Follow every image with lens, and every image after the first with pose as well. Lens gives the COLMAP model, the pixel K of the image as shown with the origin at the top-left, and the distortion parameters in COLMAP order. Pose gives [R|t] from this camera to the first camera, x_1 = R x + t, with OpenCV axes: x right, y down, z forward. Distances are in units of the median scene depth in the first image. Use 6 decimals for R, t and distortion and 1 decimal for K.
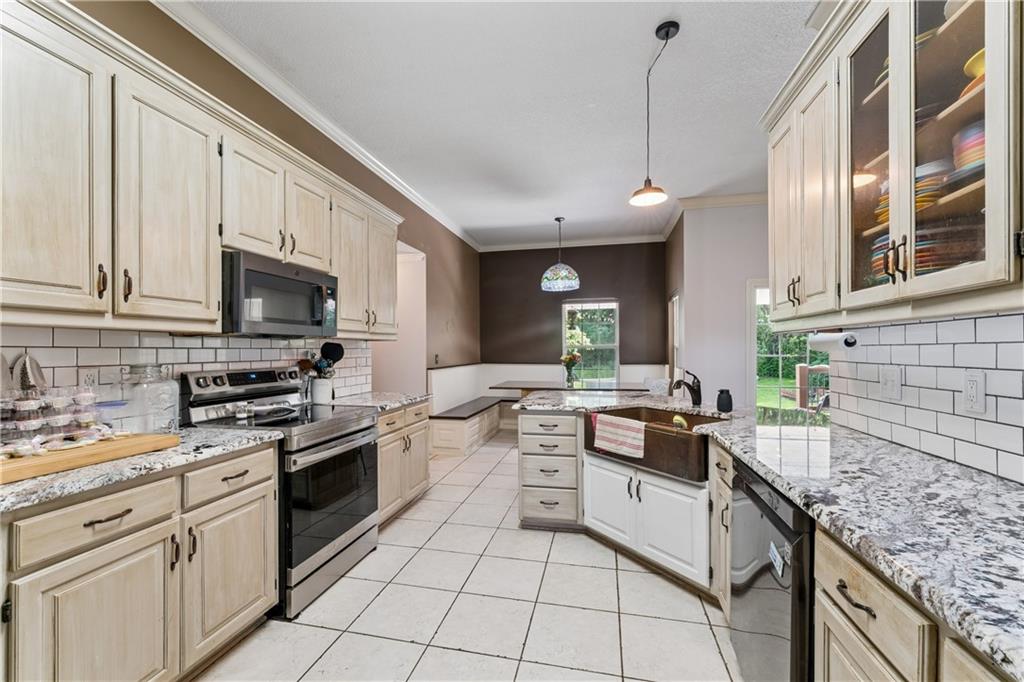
lens RADIAL K [[425.5, 0, 507.5], [0, 425.5, 342.5], [0, 0, 1]] dist [-0.005399, 0.001113]
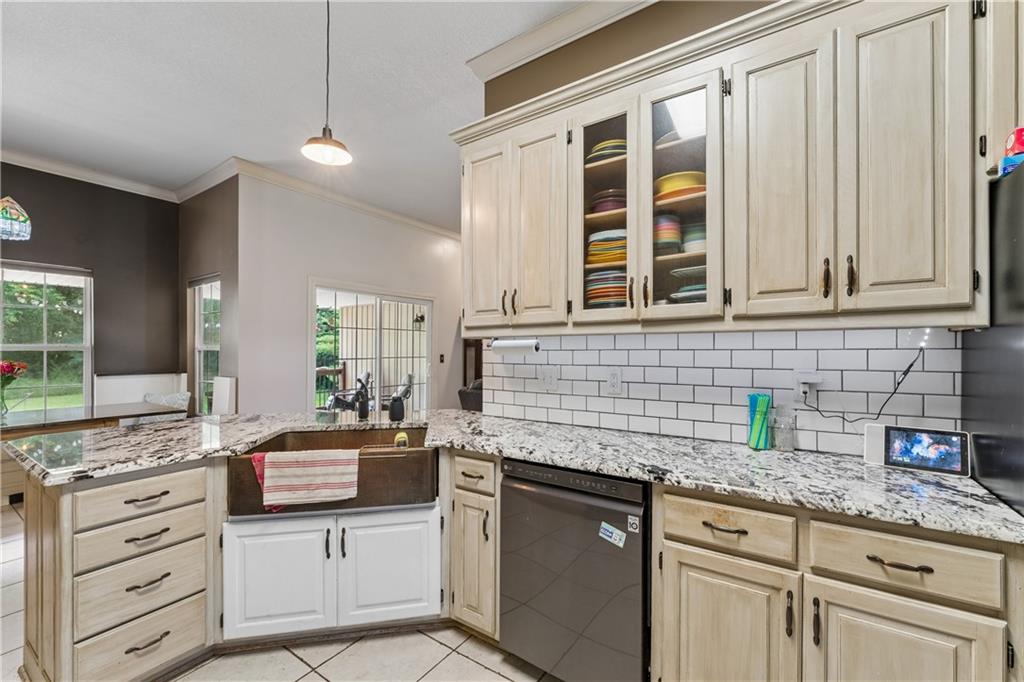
lens RADIAL K [[425.5, 0, 546.1], [0, 425.5, 347.9], [0, 0, 1]] dist [-0.005399, 0.001113]
pose [[0.328655, 0.012795, 0.944363, -0.295481], [-0.017614, 0.999817, -0.007417, 0.006523], [-0.944286, -0.014196, 0.328821, 0.446875]]
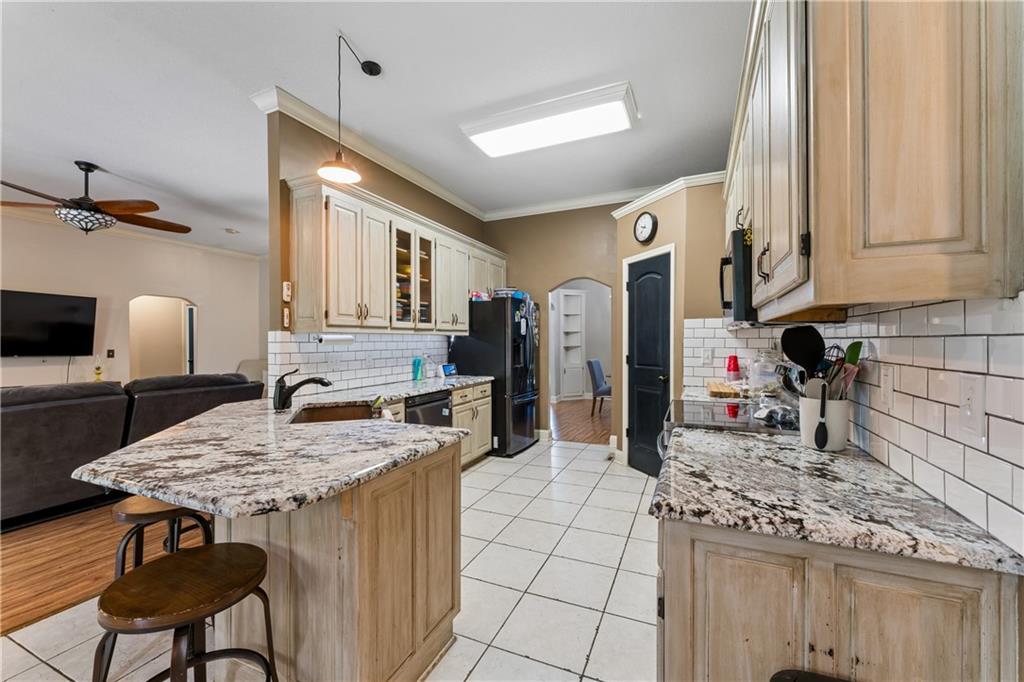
lens RADIAL K [[425.5, 0, 503.0], [0, 425.5, 339.9], [0, 0, 1]] dist [-0.005399, 0.001113]
pose [[-0.979878, 0.011704, 0.199253, -0.212065], [0.007842, 0.999766, -0.020160, 0.033026], [-0.199443, -0.018192, -0.979741, 2.220606]]
